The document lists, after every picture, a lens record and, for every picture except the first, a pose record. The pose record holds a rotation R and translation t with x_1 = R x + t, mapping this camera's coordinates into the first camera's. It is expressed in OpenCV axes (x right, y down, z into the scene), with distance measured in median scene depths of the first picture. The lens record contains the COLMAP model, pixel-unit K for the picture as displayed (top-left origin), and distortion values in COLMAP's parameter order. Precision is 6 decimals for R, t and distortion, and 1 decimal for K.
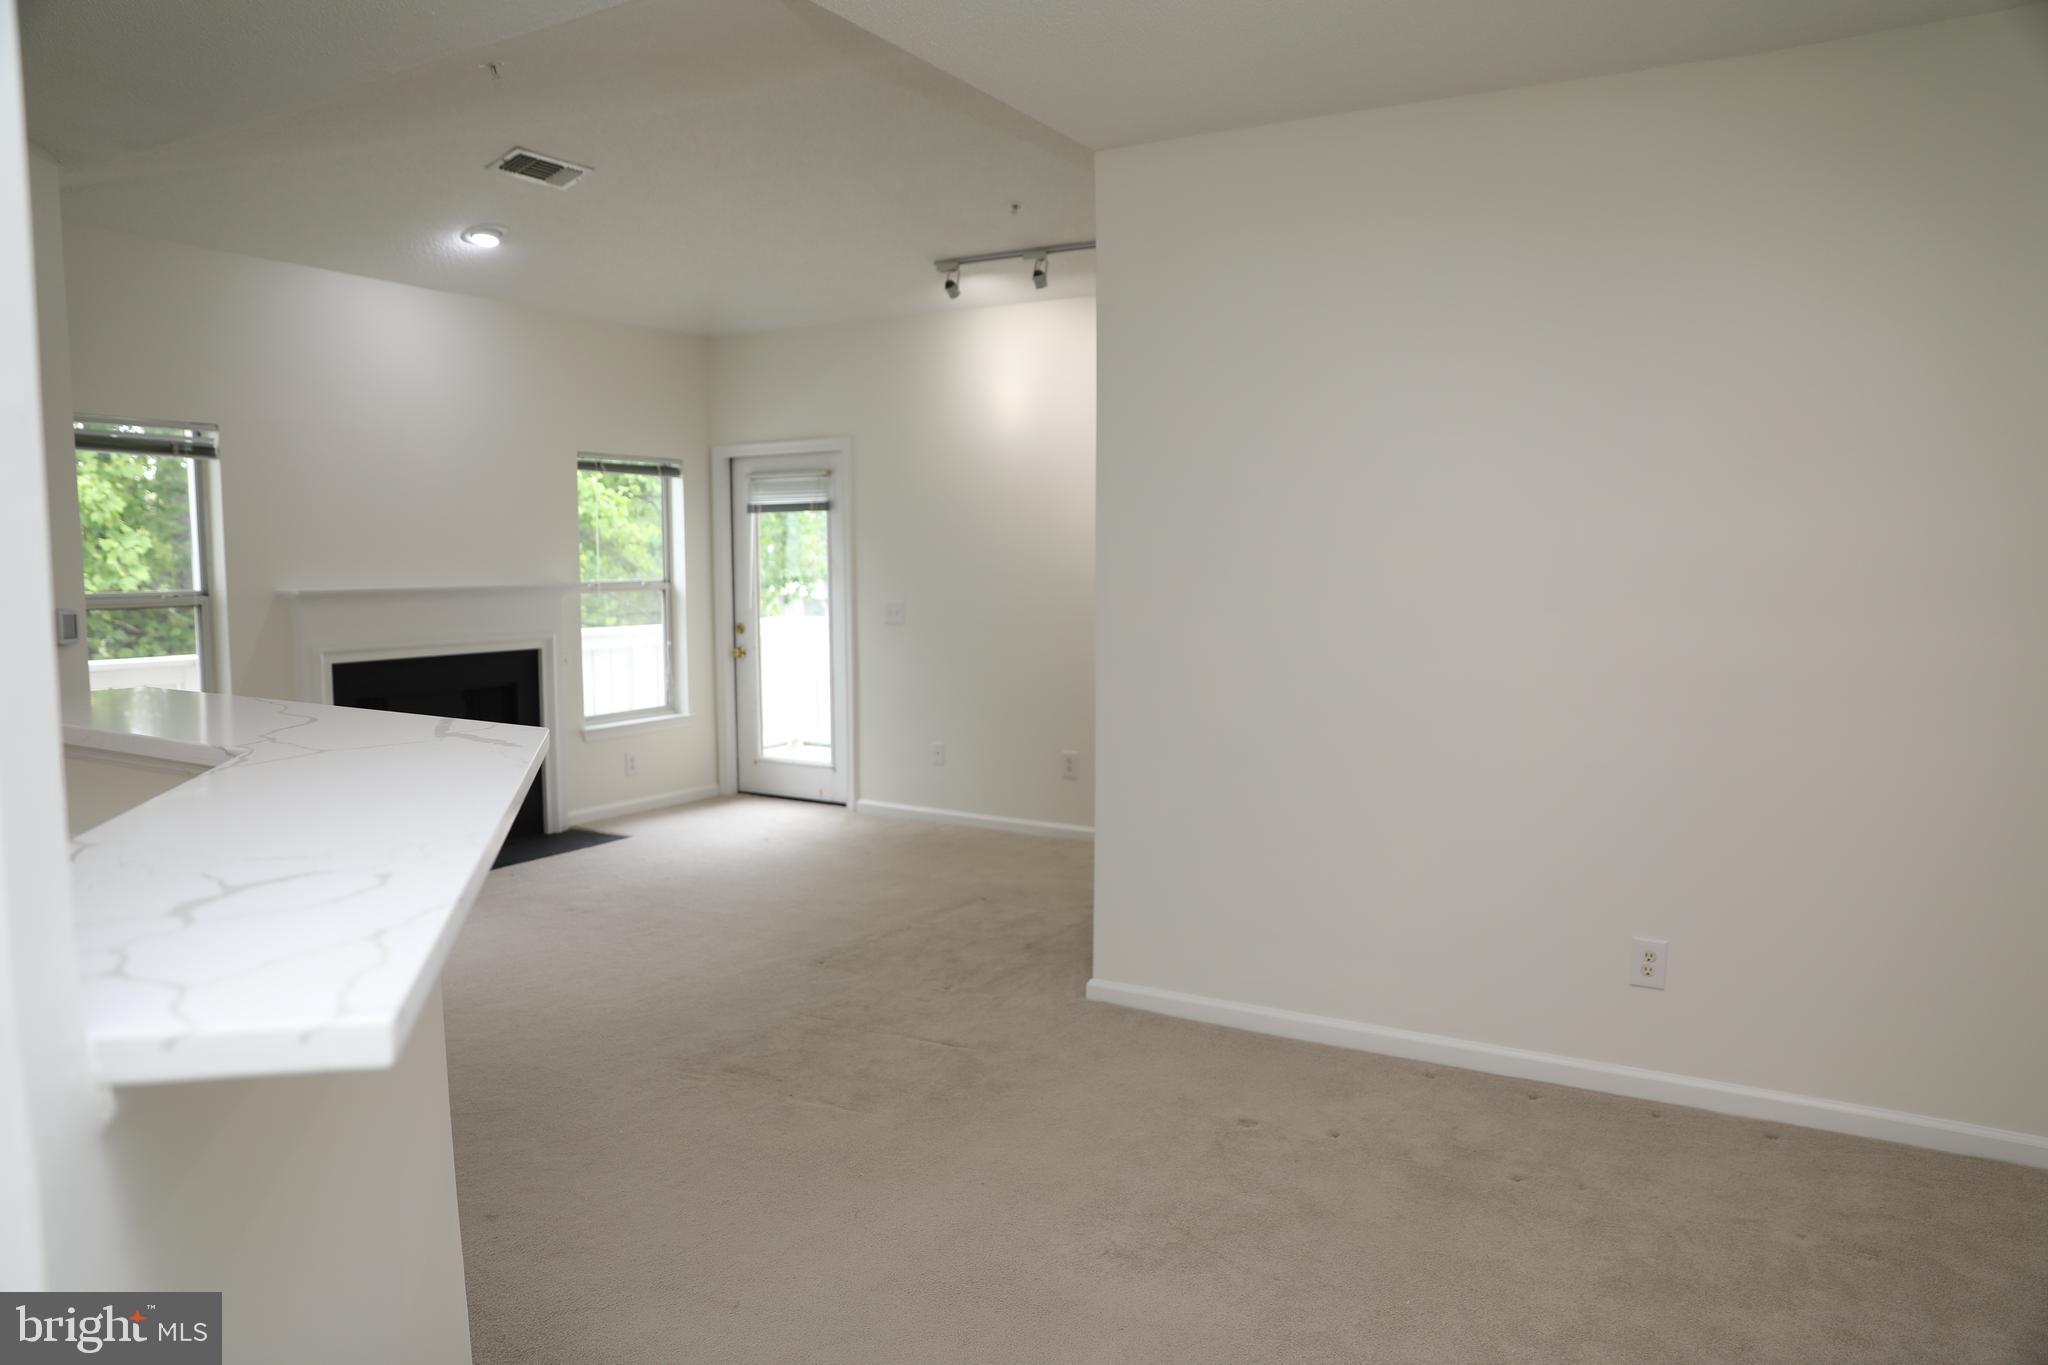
lens RADIAL K [[1393.7, 0, 1015.0], [0, 1393.7, 680.8], [0, 0, 1]] dist [-0.108382, 0.081563]
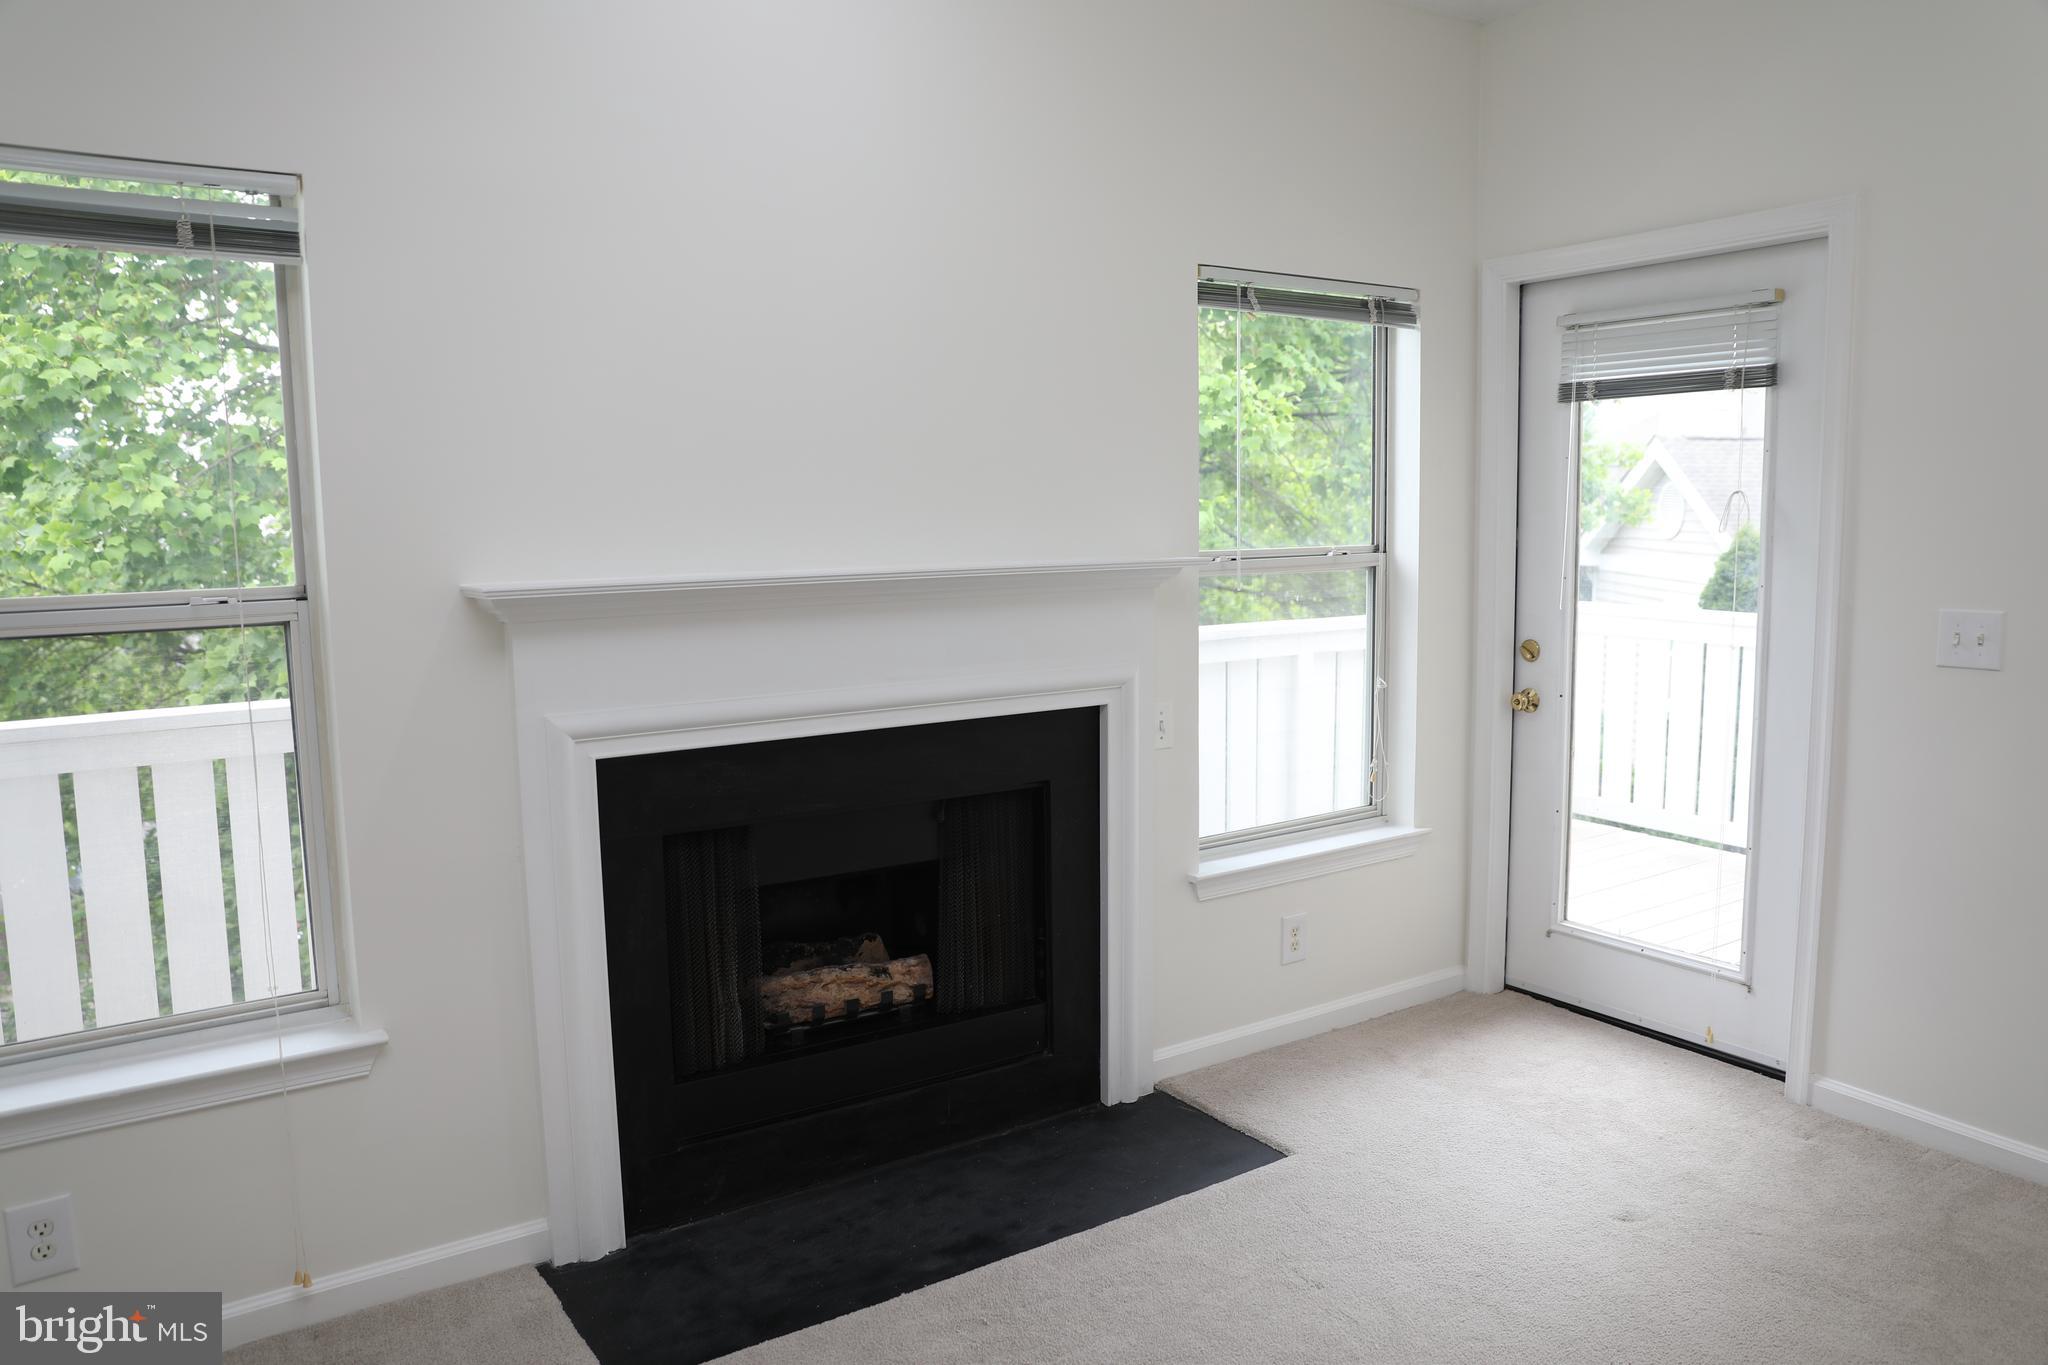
lens RADIAL K [[1452.2, 0, 1031.8], [0, 1452.2, 683.8], [0, 0, 1]] dist [-0.088290, 0.066209]
pose [[0.904526, 0.042577, -0.424287, -0.151038], [-0.026076, 0.998664, 0.044623, -0.046188], [0.425620, -0.029298, 0.904428, 0.512736]]
